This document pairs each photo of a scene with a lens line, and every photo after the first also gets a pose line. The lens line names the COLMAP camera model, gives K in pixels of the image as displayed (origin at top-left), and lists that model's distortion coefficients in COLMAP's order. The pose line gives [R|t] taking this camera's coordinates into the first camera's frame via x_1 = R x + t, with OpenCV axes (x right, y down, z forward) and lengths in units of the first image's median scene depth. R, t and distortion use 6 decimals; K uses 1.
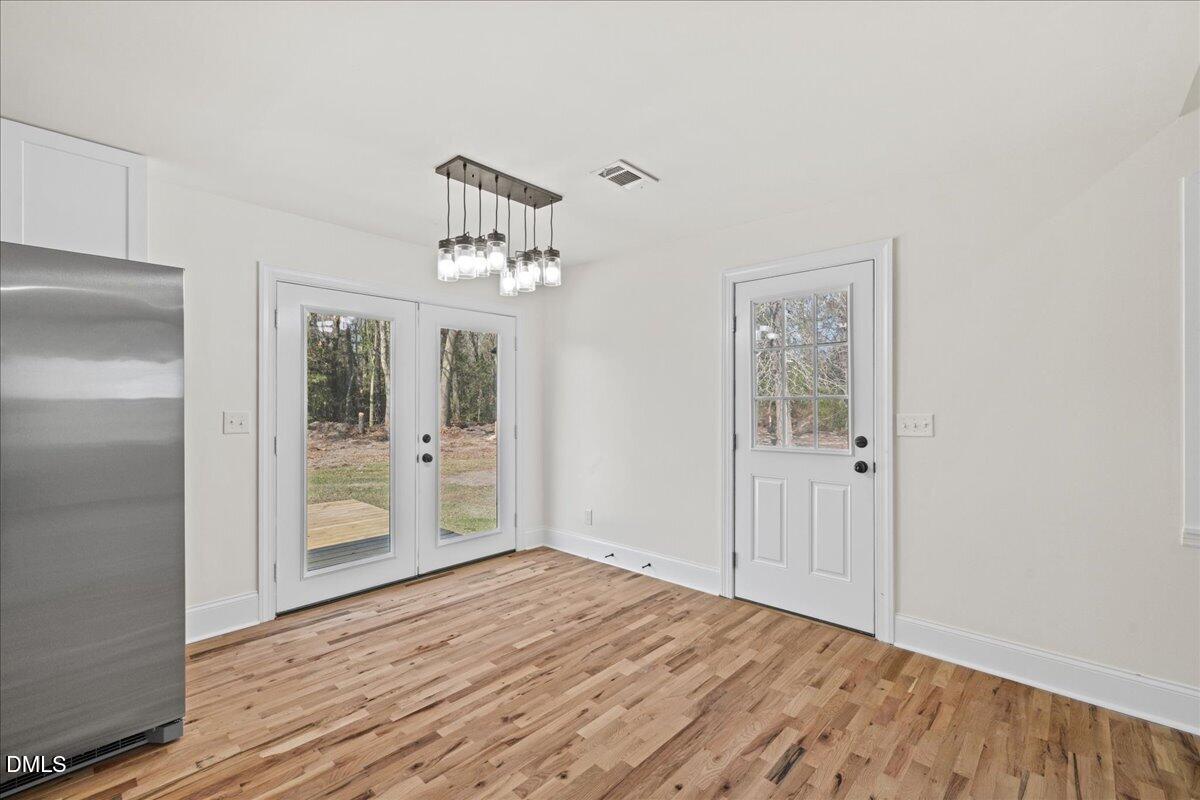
lens RADIAL K [[512.4, 0, 594.1], [0, 512.4, 400.9], [0, 0, 1]] dist [0.002345, 0.000216]
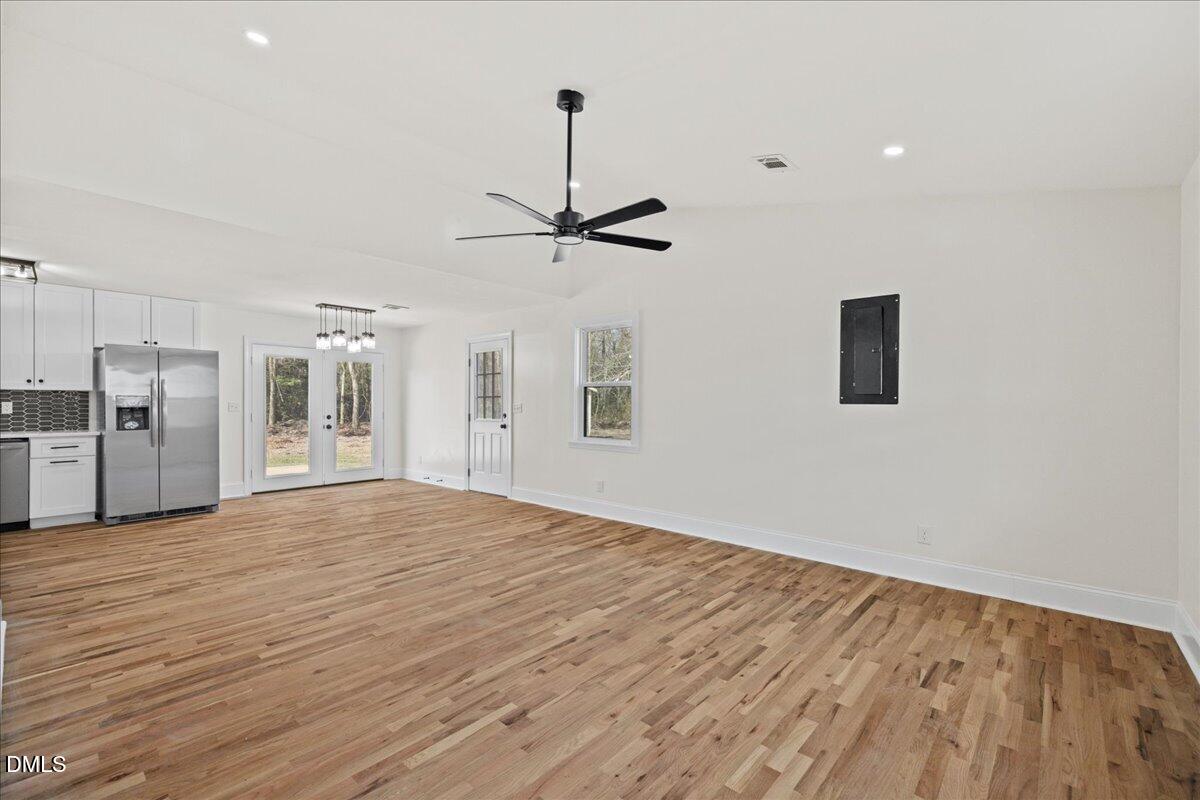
lens RADIAL K [[517.6, 0, 595.4], [0, 517.6, 405.0], [0, 0, 1]] dist [0.001471, 0.000325]
pose [[0.999712, 0.002839, 0.023835, 0.901279], [-0.002917, 0.999990, 0.003240, 0.022893], [-0.023826, -0.003309, 0.999711, -1.415103]]
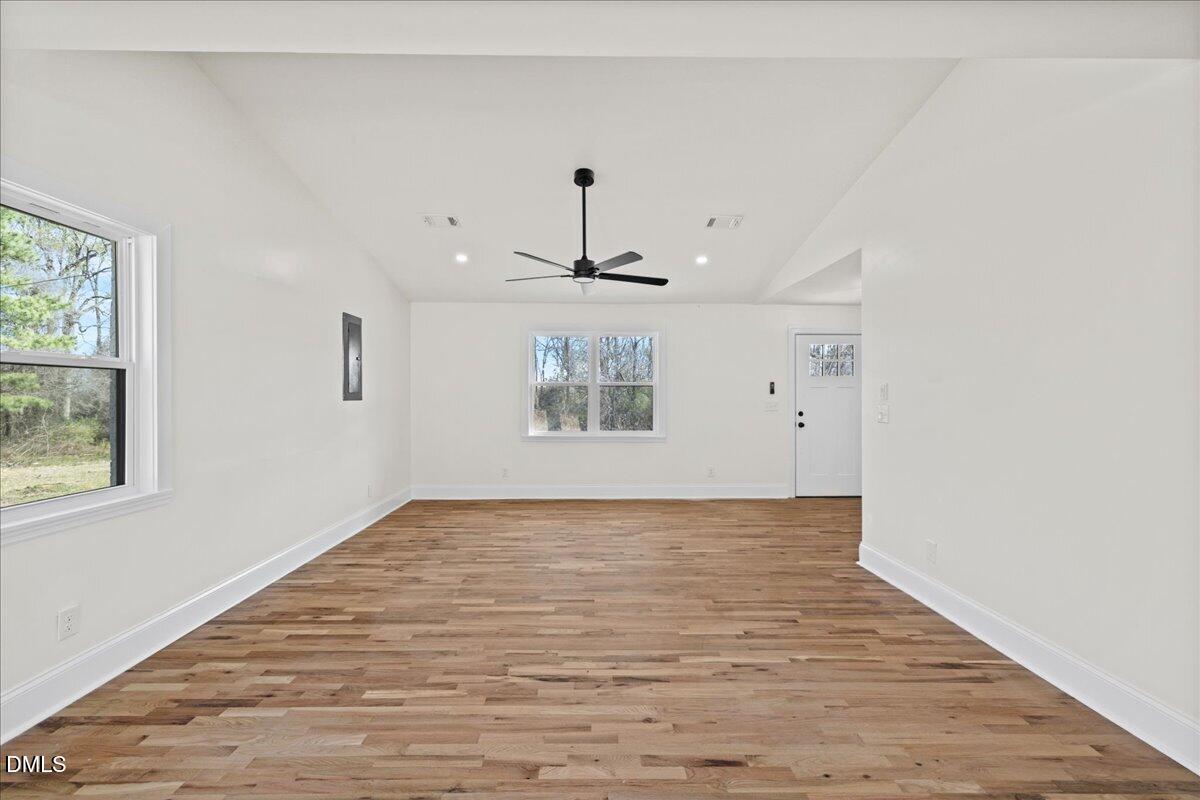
lens RADIAL K [[506.3, 0, 597.4], [0, 506.3, 390.4], [0, 0, 1]] dist [0.002103, 0.000156]
pose [[-0.695207, 0.002759, 0.718804, -0.145427], [-0.003184, 0.999971, -0.006918, -0.000295], [-0.718803, -0.007098, -0.695178, 0.581755]]
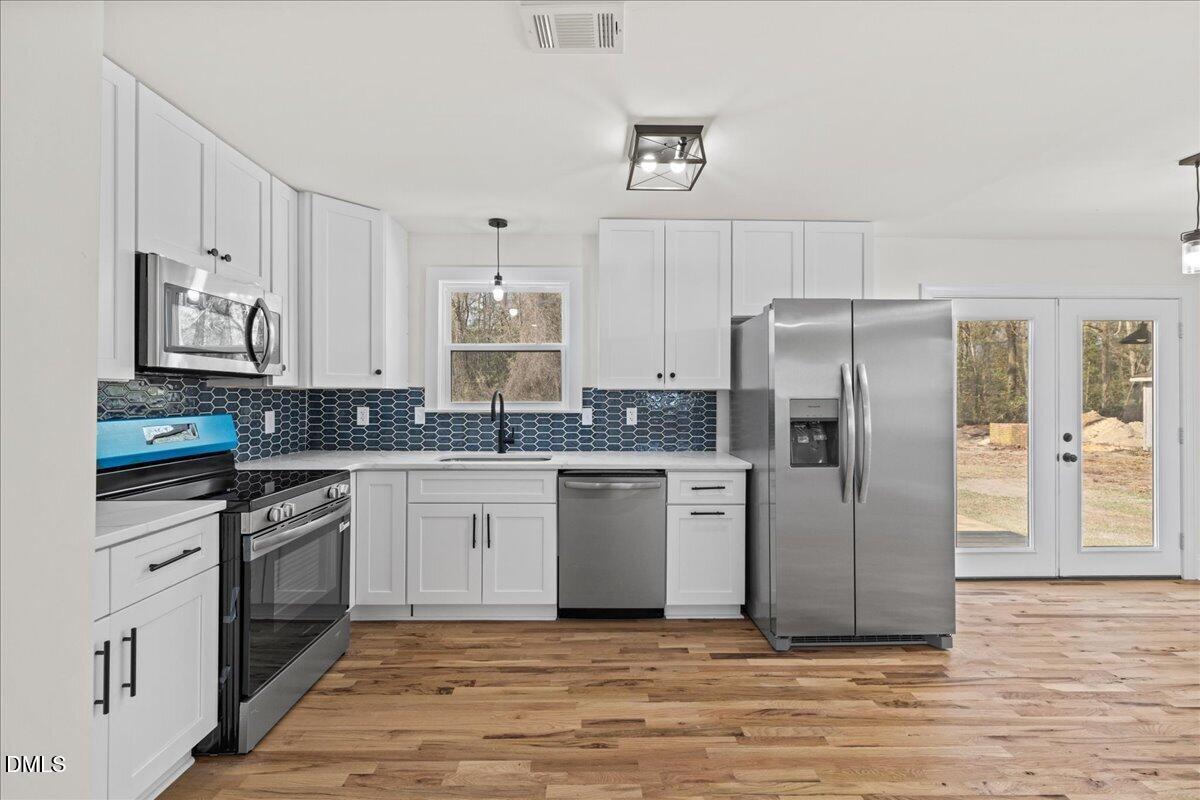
lens RADIAL K [[511.2, 0, 595.7], [0, 511.2, 394.1], [0, 0, 1]] dist [0.001347, -0.000015]
pose [[0.696615, -0.004350, -0.717432, -0.345333], [-0.001223, 0.999973, -0.007251, -0.000474], [0.717444, 0.005929, 0.696591, -0.426380]]
